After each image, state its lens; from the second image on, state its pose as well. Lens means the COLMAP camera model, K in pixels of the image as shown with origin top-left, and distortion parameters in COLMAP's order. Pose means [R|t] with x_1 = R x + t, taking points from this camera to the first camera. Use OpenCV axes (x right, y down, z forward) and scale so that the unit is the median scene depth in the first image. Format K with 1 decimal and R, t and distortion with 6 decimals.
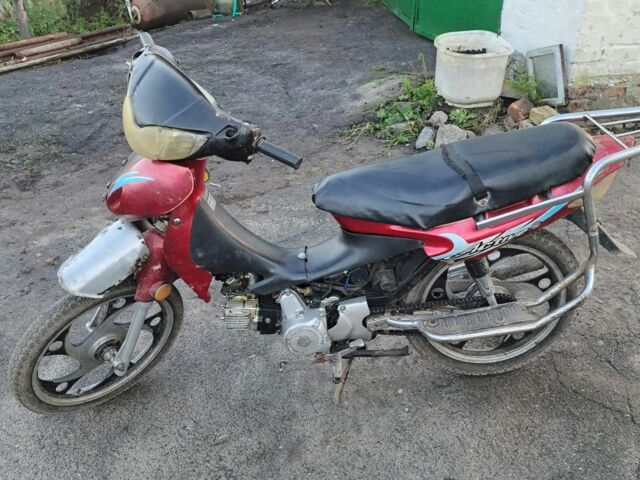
lens RADIAL K [[666.3, 0, 320.0], [0, 666.3, 240.0], [0, 0, 1]] dist [0.151159, -0.297931]
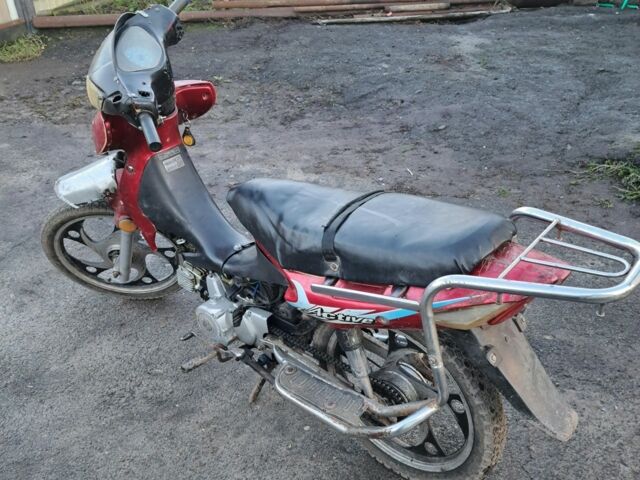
lens RADIAL K [[641.1, 0, 319.2], [0, 641.1, 255.8], [0, 0, 1]] dist [0.118945, -0.183439]
pose [[0.712155, 0.400444, -0.576611, 0.590871], [-0.353542, 0.914174, 0.198225, -0.189069], [0.606501, 0.062689, 0.792607, 0.306762]]
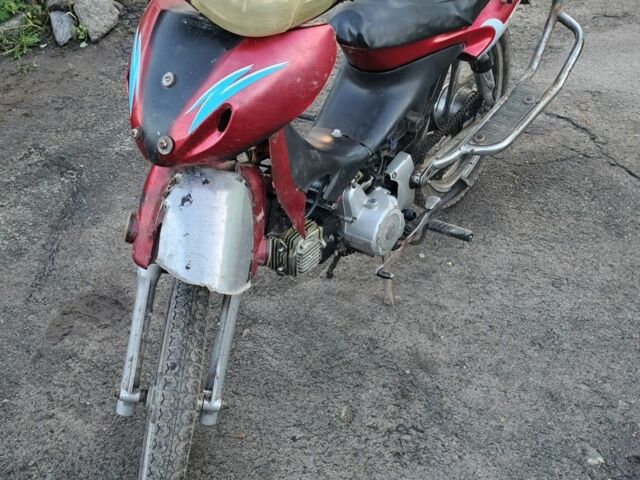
lens RADIAL K [[866.5, 0, 320.0], [0, 866.5, 240.0], [0, 0, 1]] dist [0.113161, -0.040041]
pose [[0.626314, -0.470357, 0.621687, -0.669831], [0.442612, 0.871025, 0.213096, -0.085042], [-0.641736, 0.141701, 0.753721, 0.280472]]
